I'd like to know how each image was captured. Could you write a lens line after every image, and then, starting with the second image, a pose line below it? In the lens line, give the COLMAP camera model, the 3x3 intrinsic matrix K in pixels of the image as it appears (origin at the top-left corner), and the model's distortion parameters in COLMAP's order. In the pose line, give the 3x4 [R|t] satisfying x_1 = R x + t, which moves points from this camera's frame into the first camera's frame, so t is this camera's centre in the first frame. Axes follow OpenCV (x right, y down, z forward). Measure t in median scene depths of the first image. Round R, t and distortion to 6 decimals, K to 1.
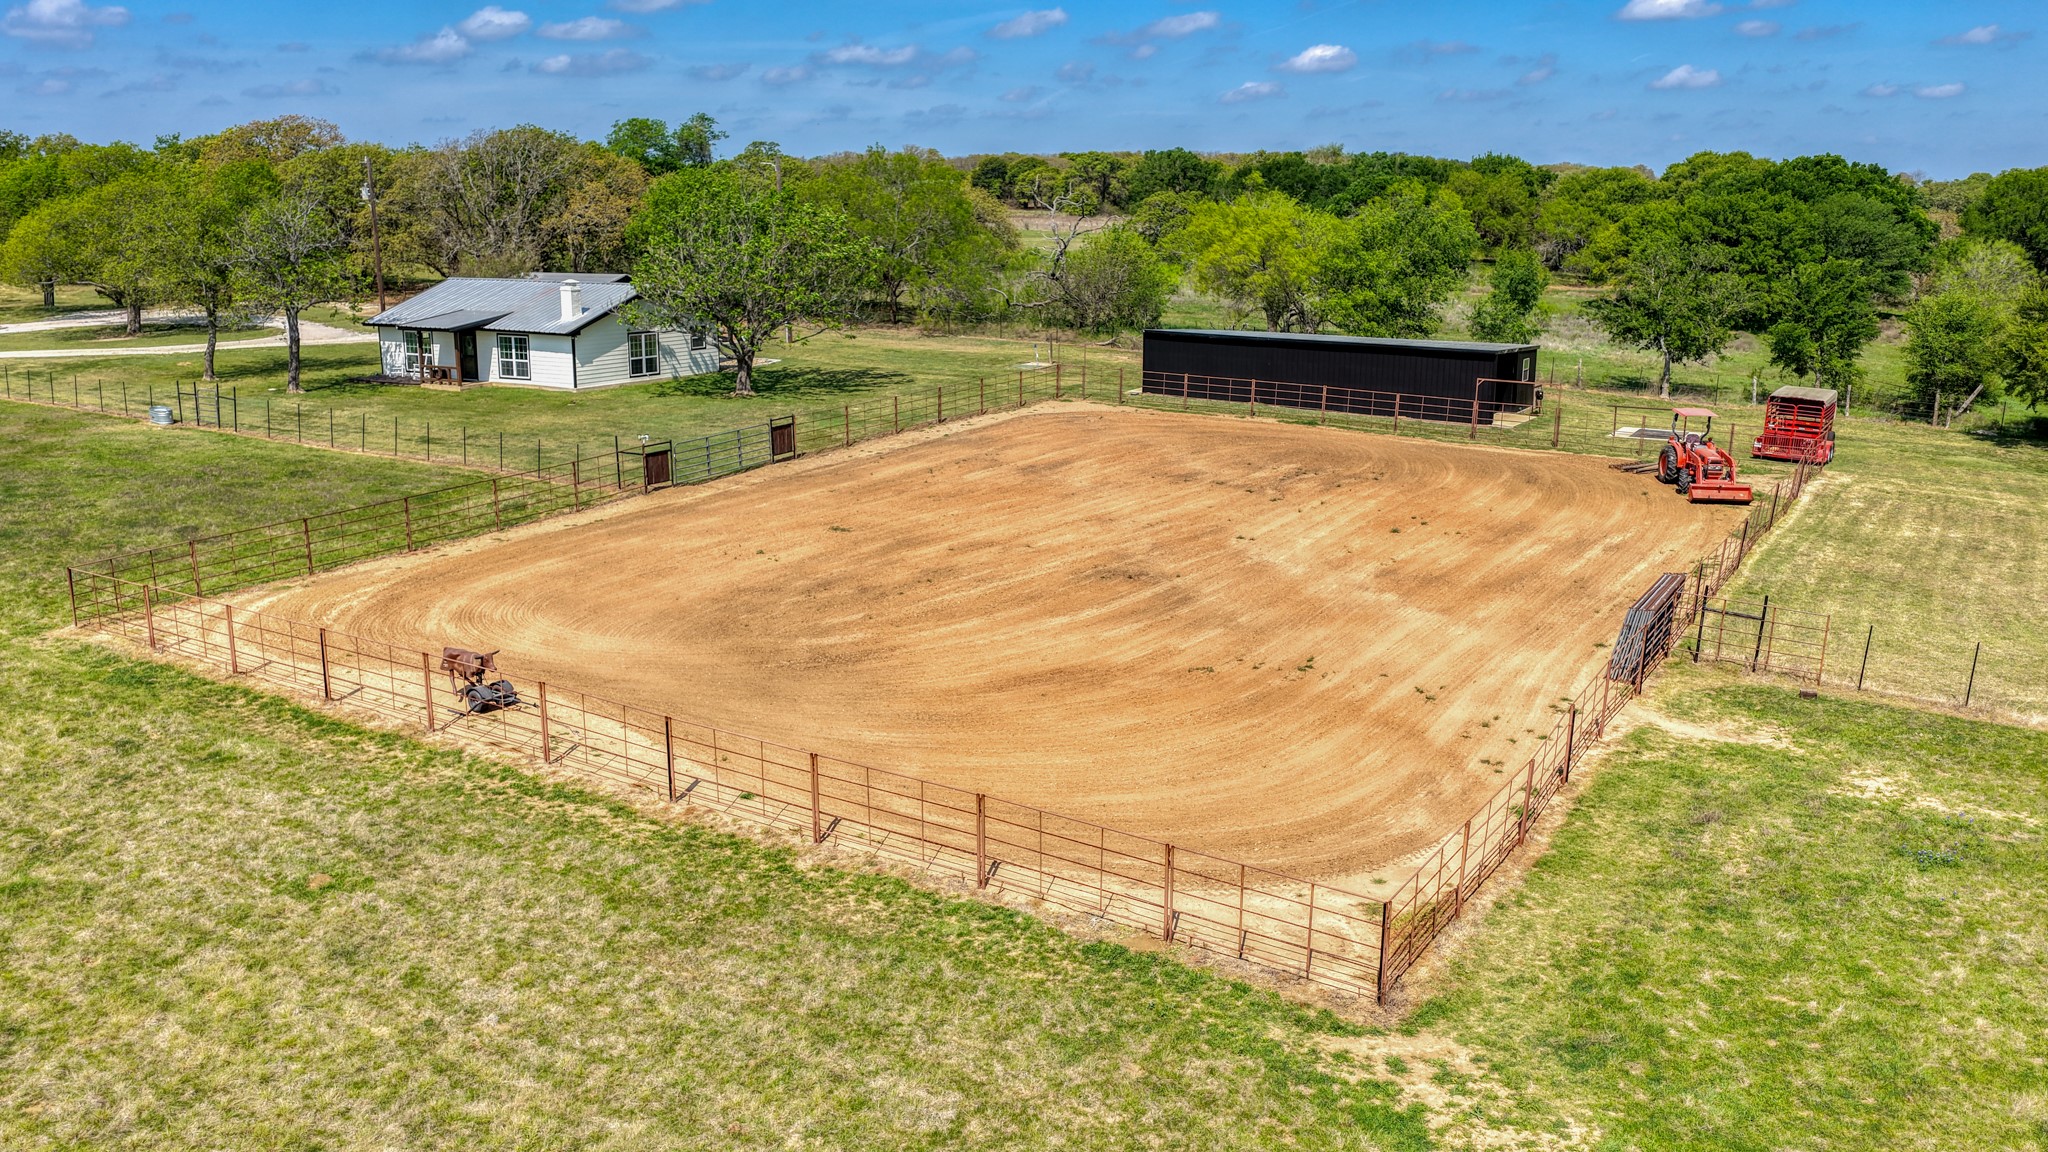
lens RADIAL K [[1708.3, 0, 1032.6], [0, 1708.3, 581.1], [0, 0, 1]] dist [-0.003236, -0.001433]
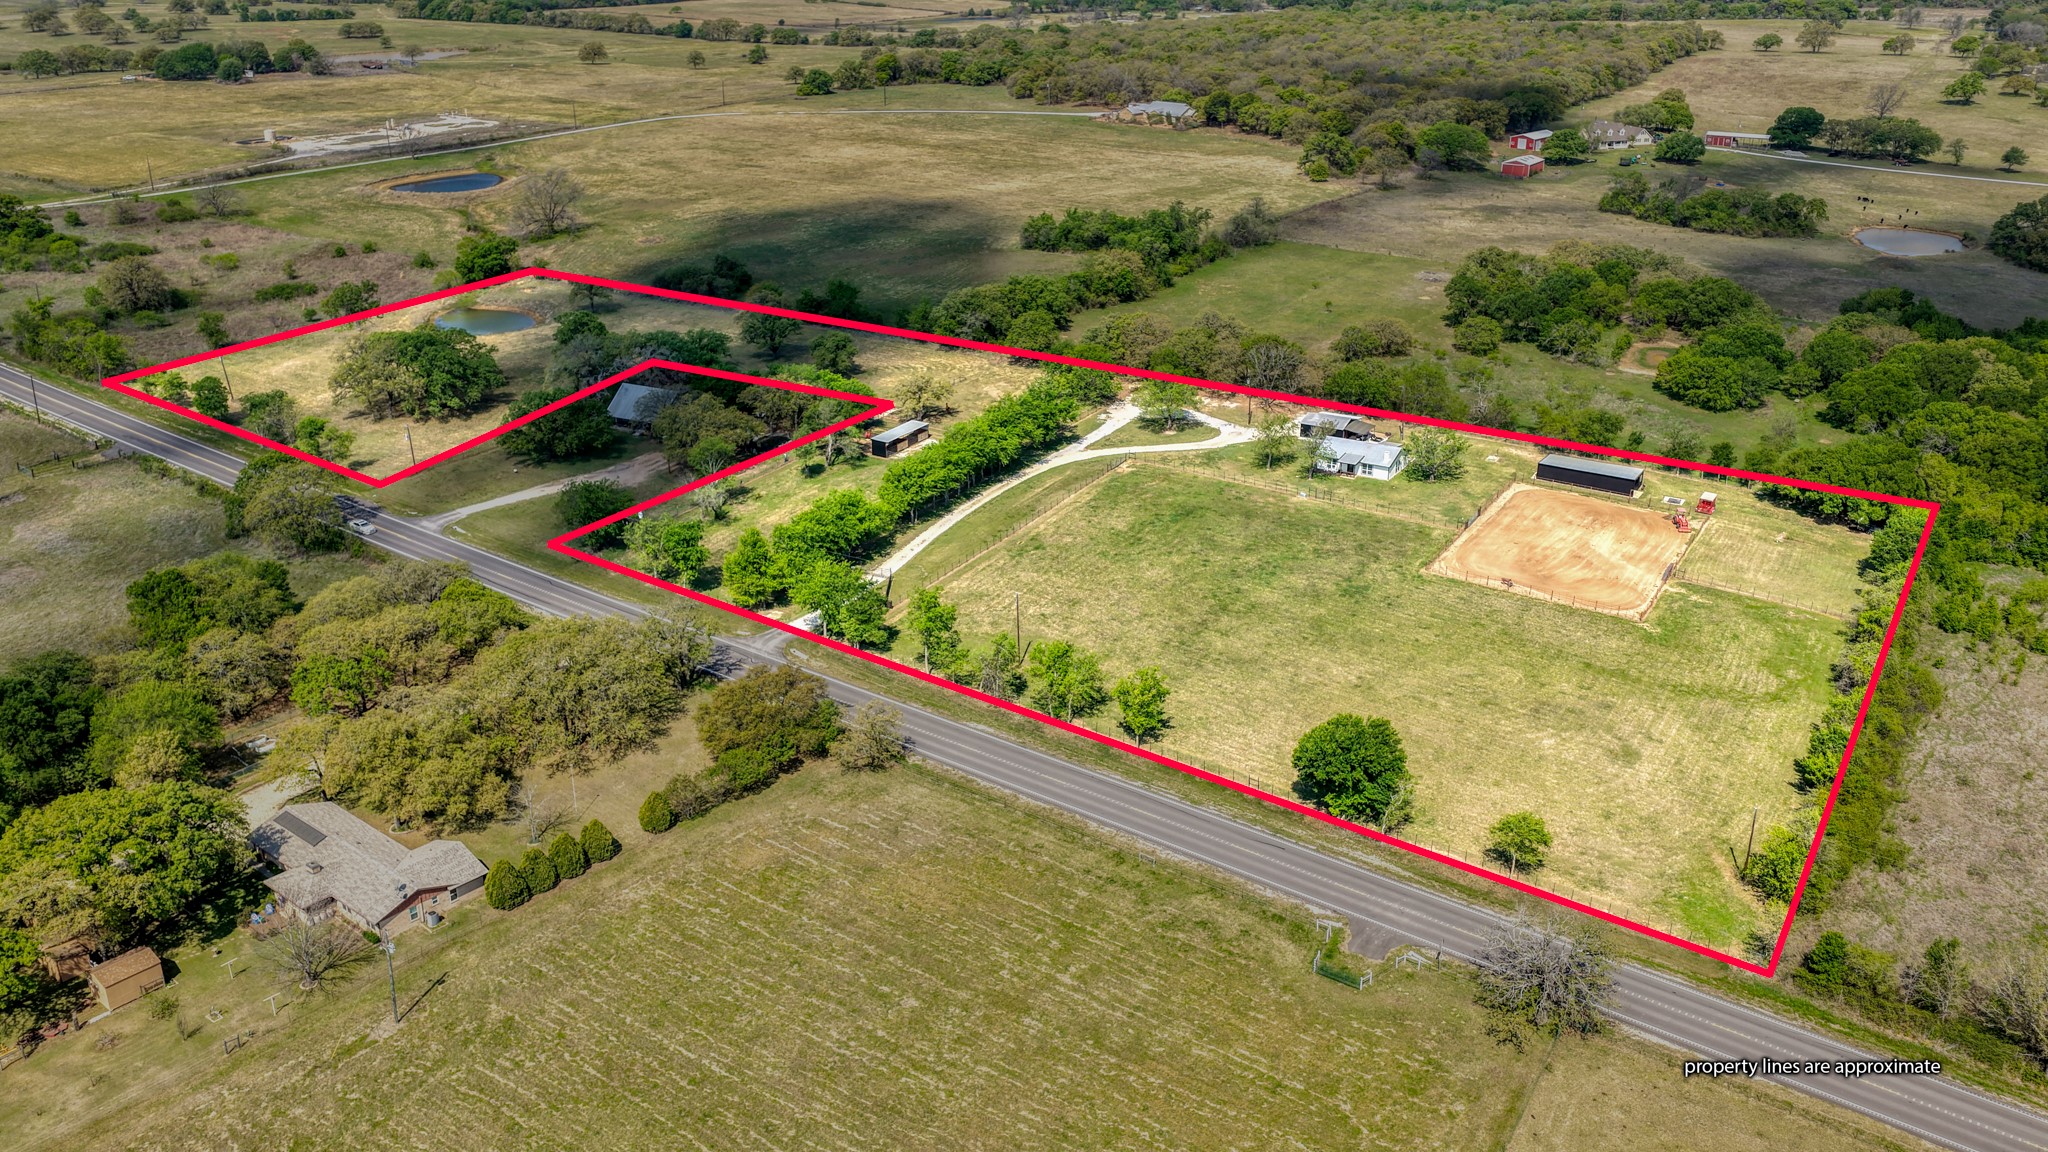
lens RADIAL K [[1708.3, 0, 1032.6], [0, 1708.3, 581.1], [0, 0, 1]] dist [-0.003236, -0.001433]
pose [[0.999922, -0.002098, -0.012273, -1.097476], [0.004045, 0.986978, 0.160805, -0.548313], [0.011776, -0.160842, 0.986910, -3.023838]]
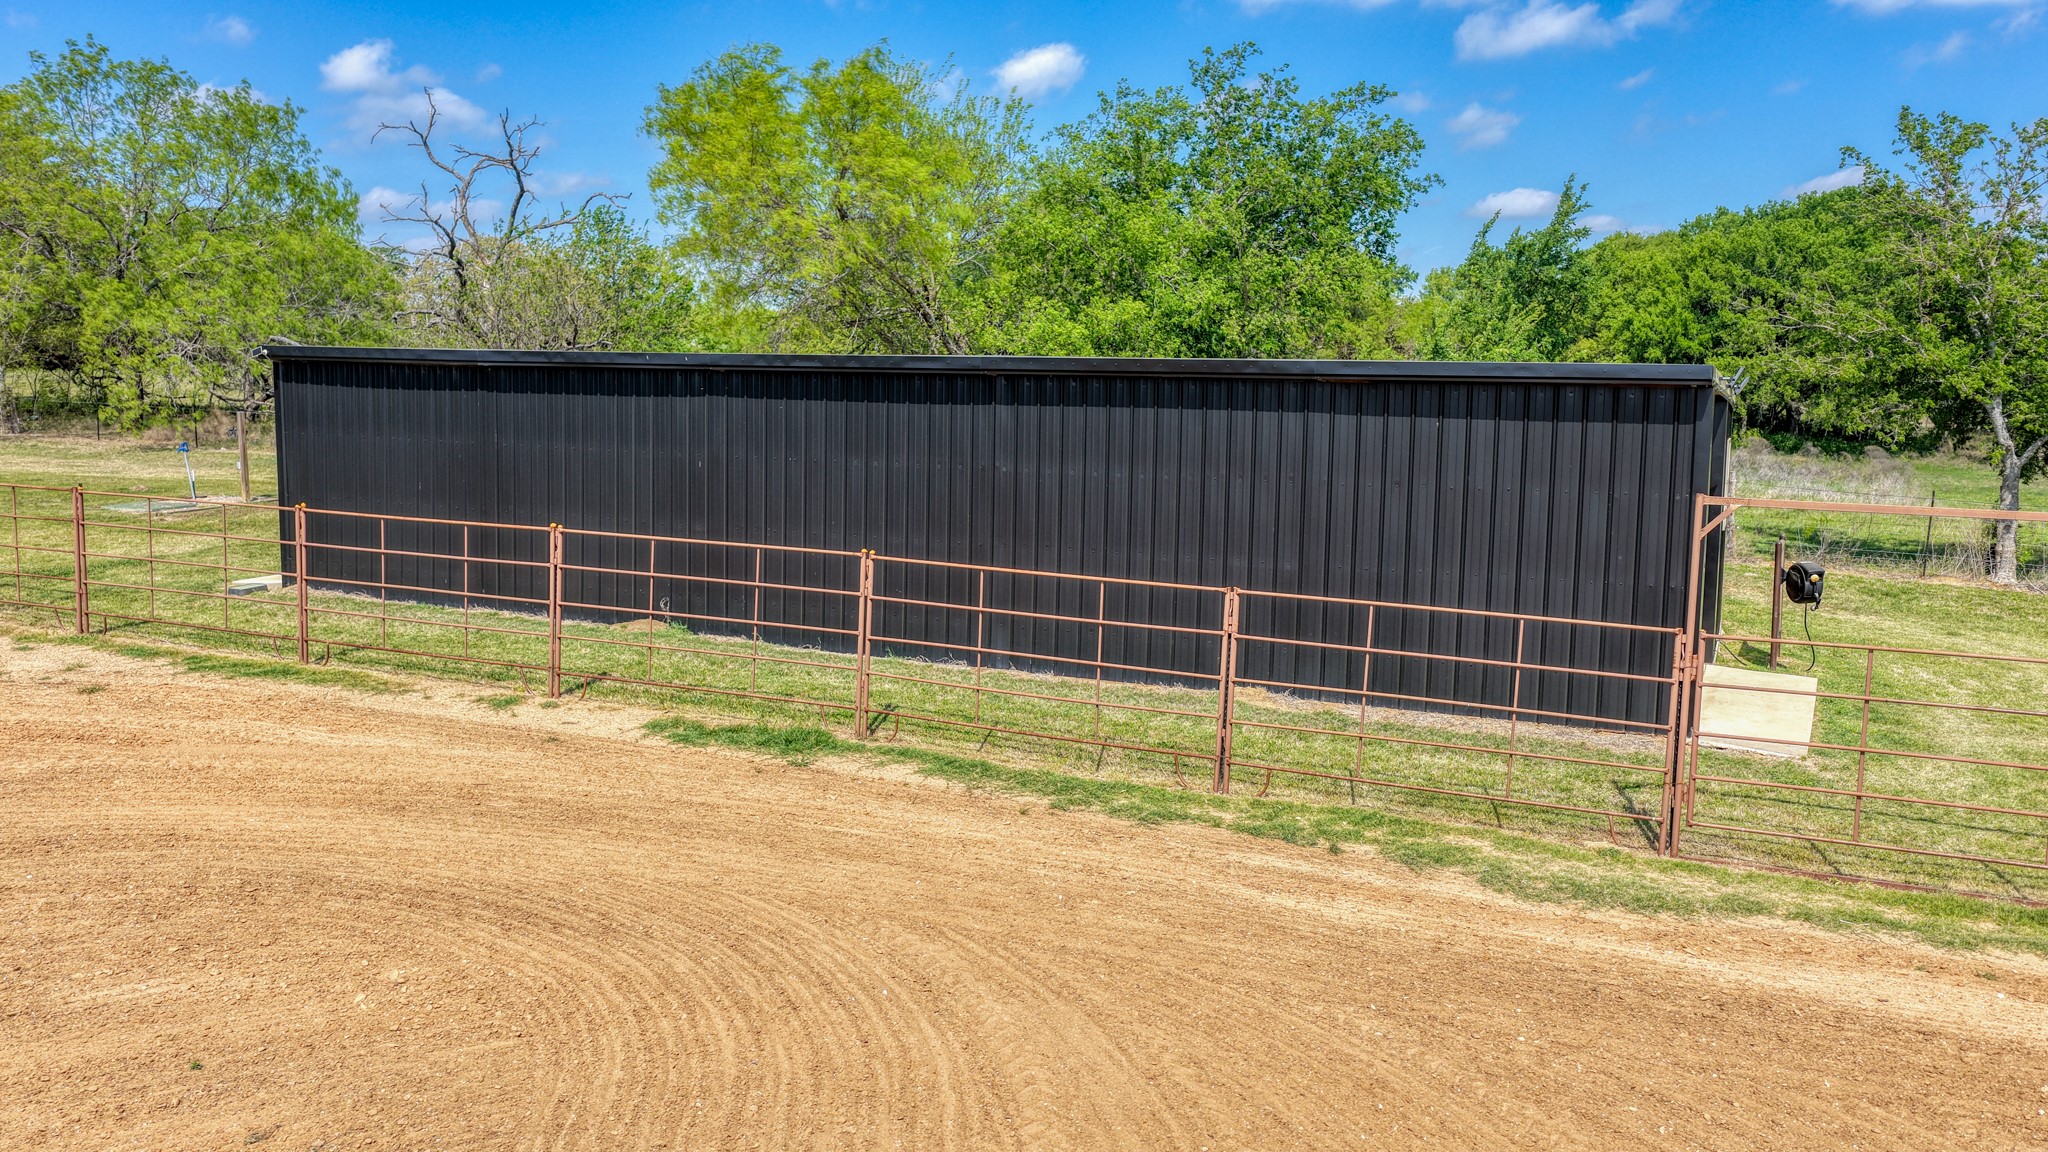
lens RADIAL K [[1708.3, 0, 1032.6], [0, 1708.3, 581.1], [0, 0, 1]] dist [-0.003236, -0.001433]
pose [[0.994671, -0.010413, 0.102577, 0.169522], [0.020836, 0.994661, -0.101067, -0.090504], [-0.100977, 0.102665, 0.989577, 0.799527]]
